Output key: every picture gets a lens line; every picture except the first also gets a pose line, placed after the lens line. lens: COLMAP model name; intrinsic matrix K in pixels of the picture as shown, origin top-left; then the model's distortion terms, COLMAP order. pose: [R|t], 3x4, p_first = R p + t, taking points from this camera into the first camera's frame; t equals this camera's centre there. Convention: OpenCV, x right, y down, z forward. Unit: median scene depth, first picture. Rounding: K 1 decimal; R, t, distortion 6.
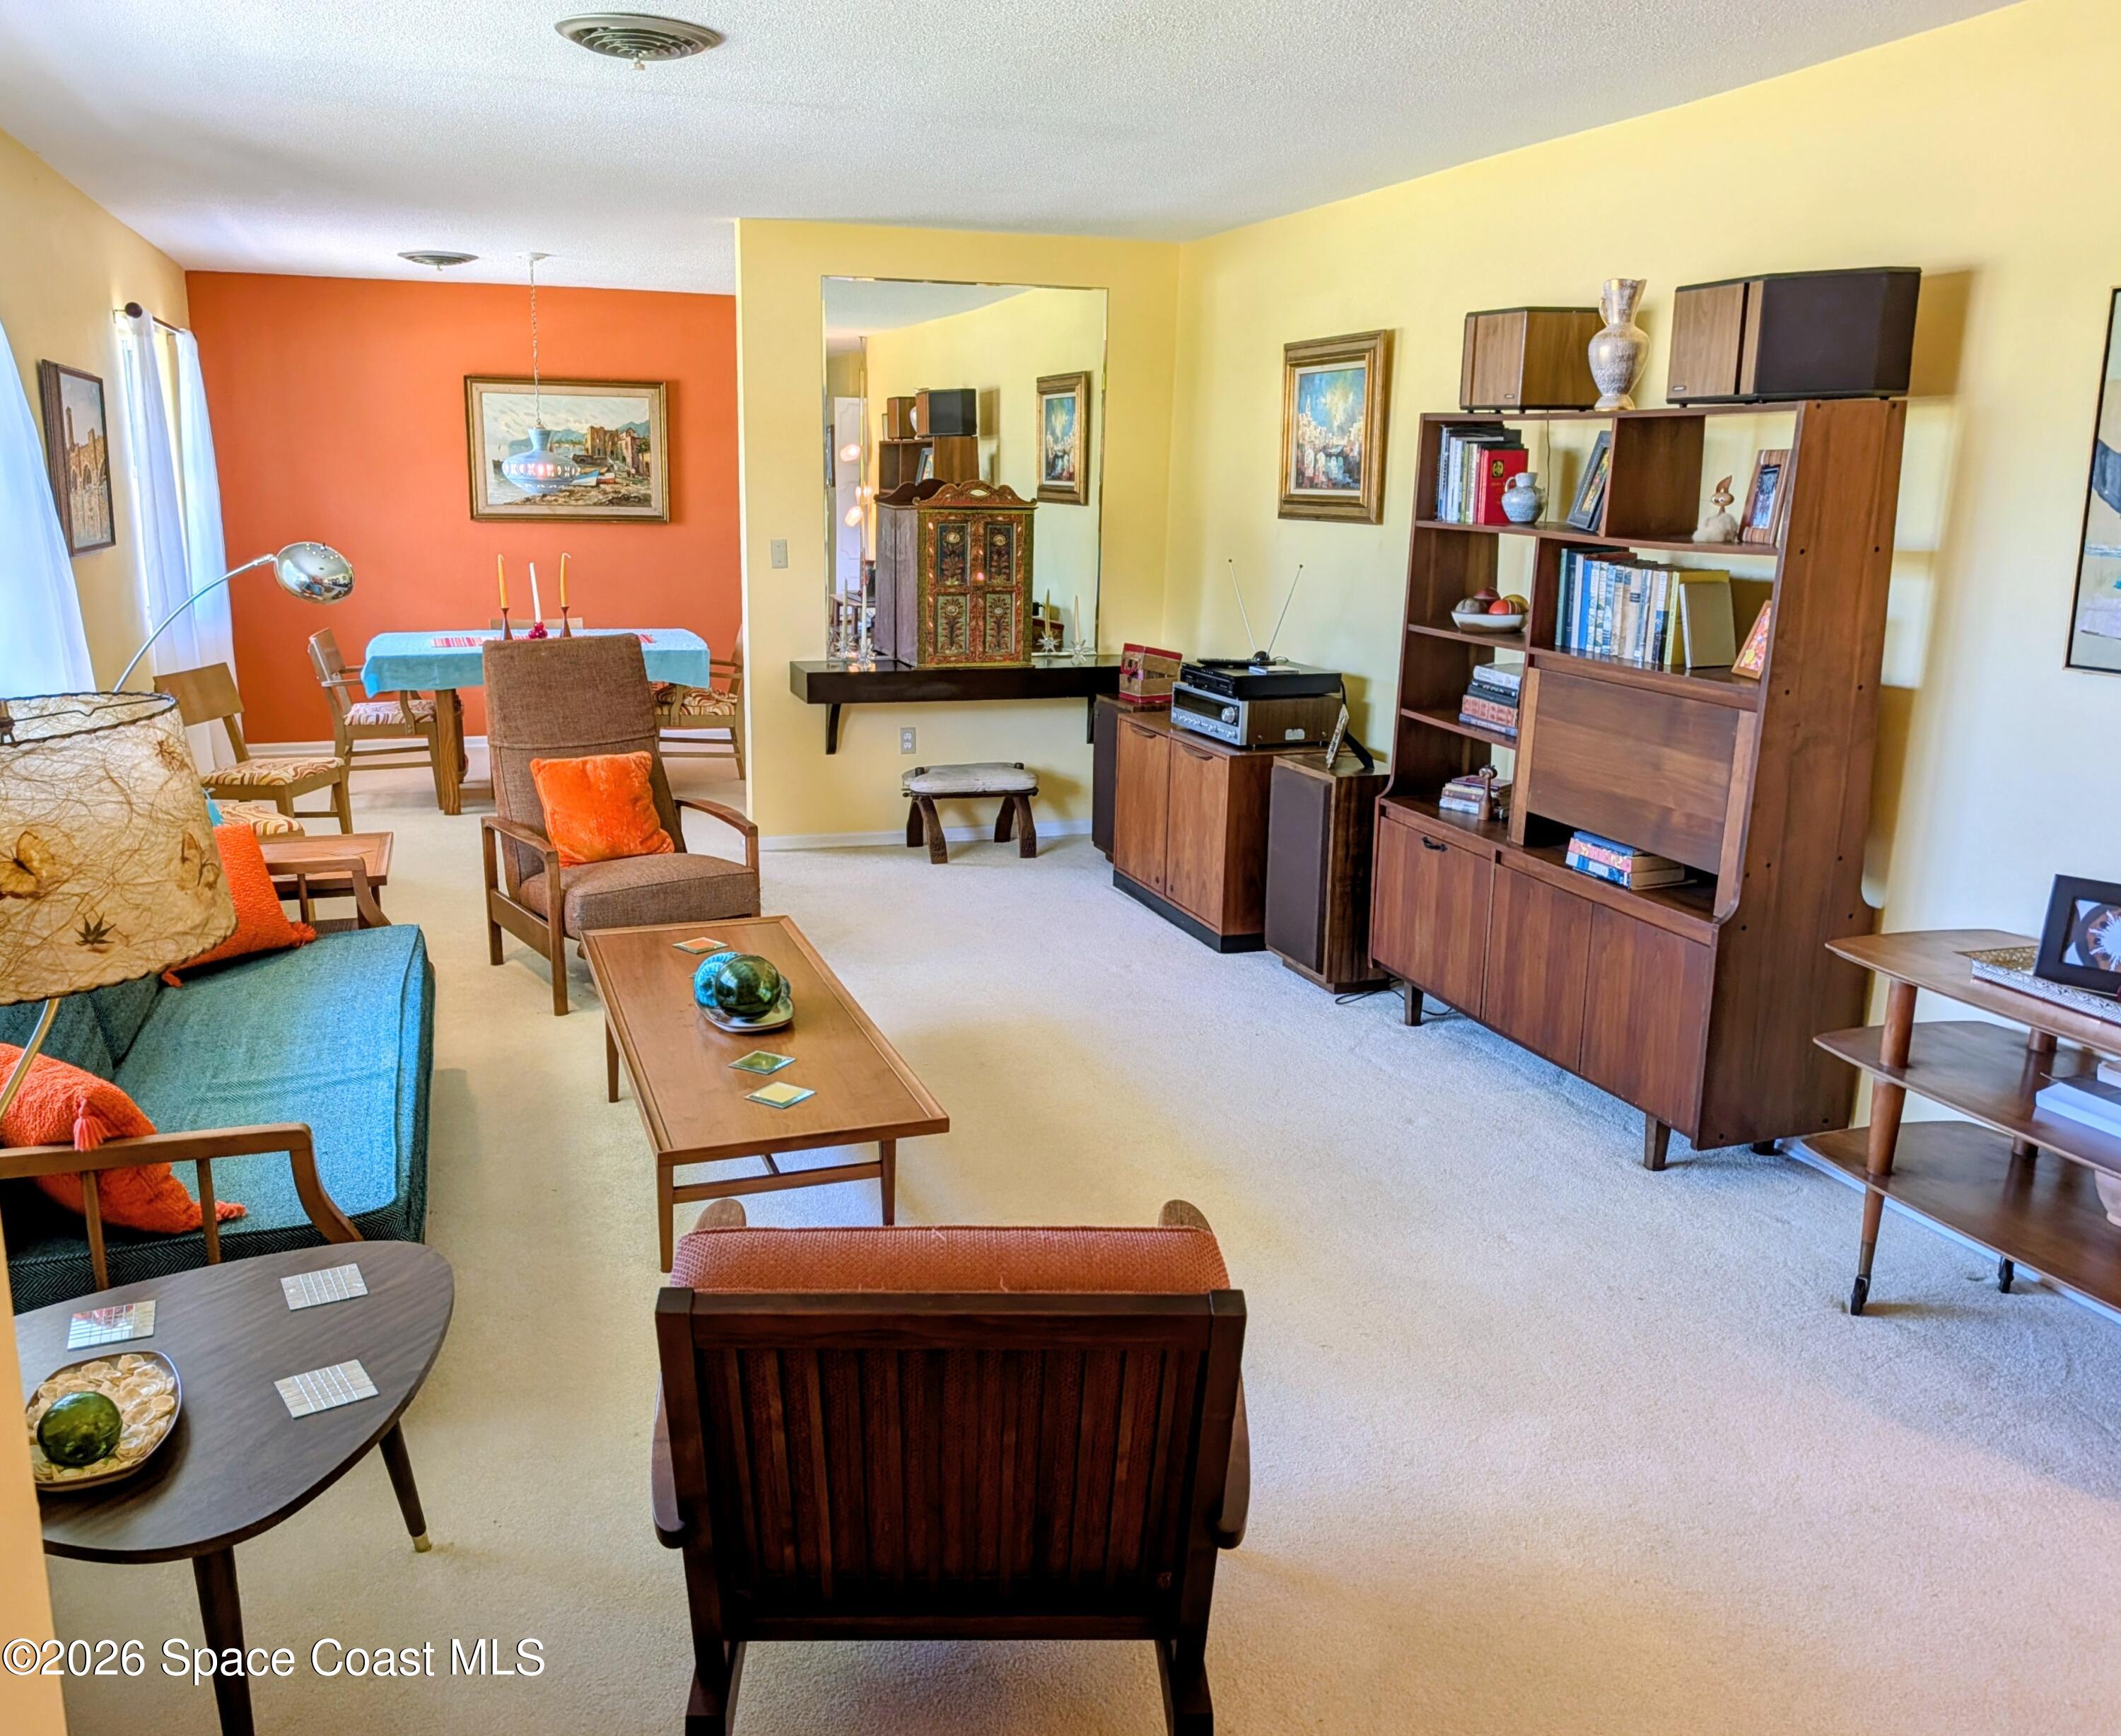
lens RADIAL K [[1782.6, 0, 1065.0], [0, 1782.6, 918.9], [0, 0, 1]] dist [0.077871, -0.116896]
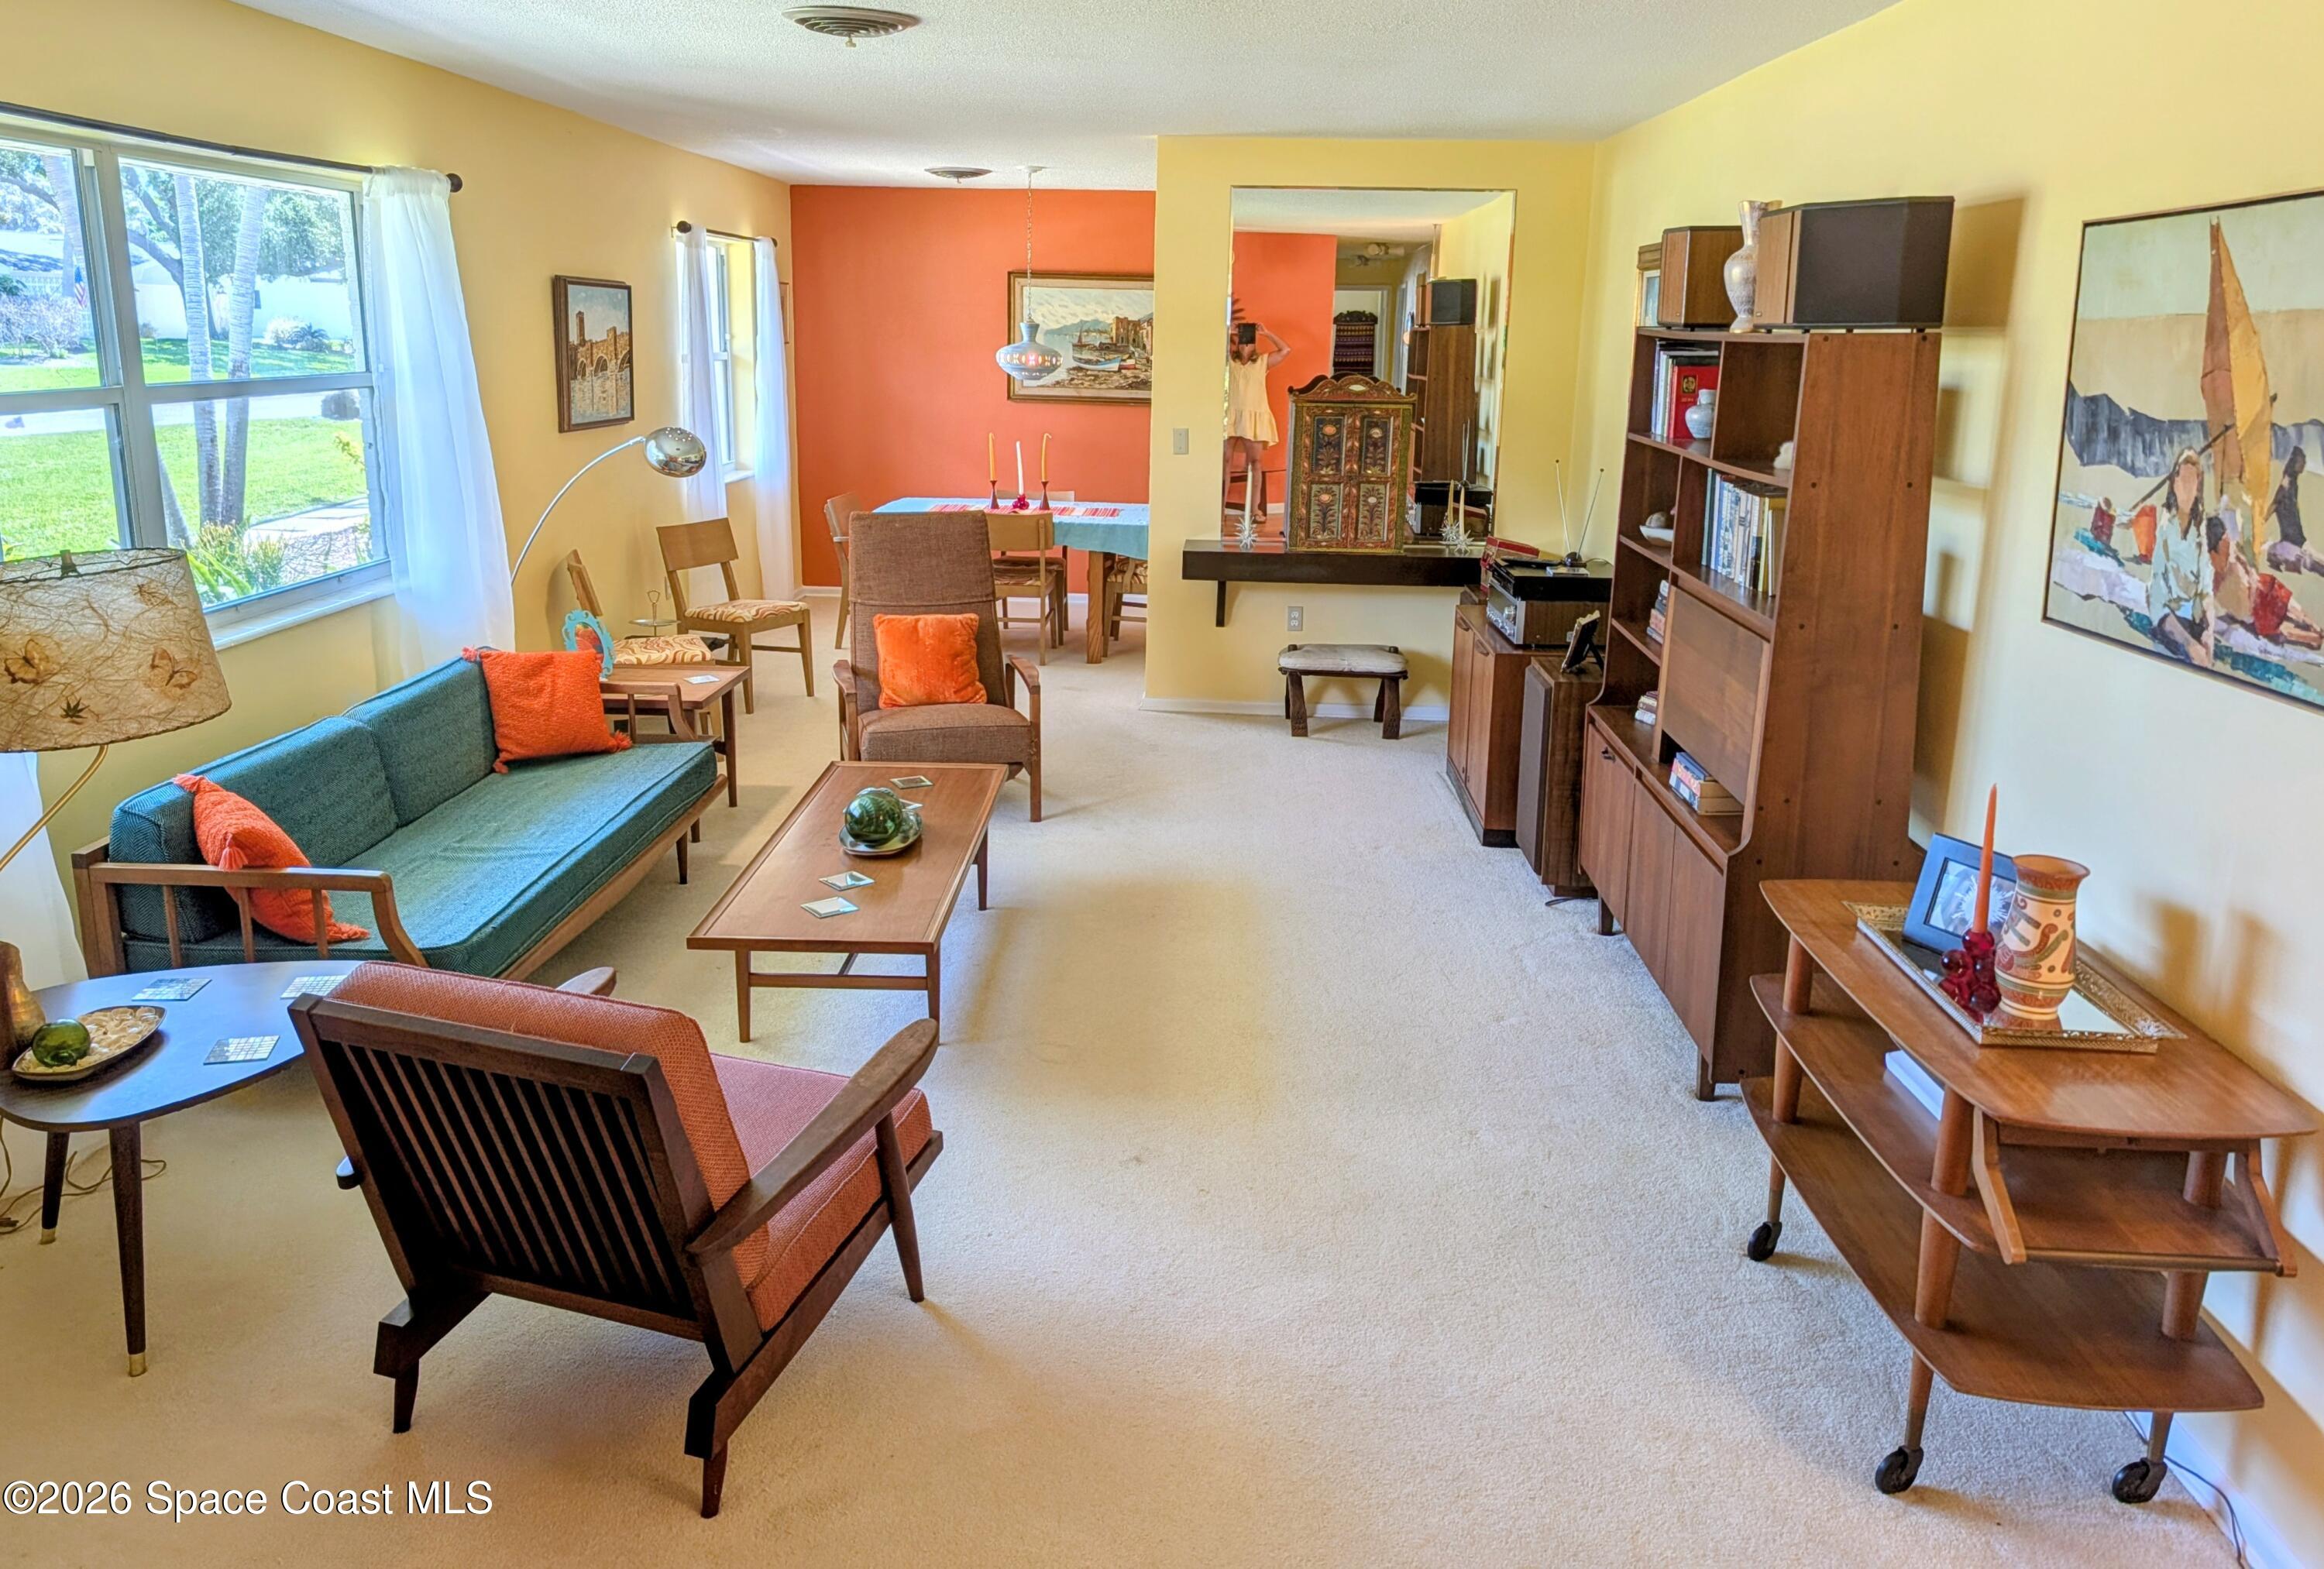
lens RADIAL K [[1795.4, 0, 1162.0], [0, 1795.4, 784.5], [0, 0, 1]] dist [0.066572, -0.126999]
pose [[0.931716, 0.096697, -0.350078, 0.299513], [-0.097371, 0.995124, 0.015720, -0.015270], [0.349892, 0.019441, 0.936588, -0.030401]]
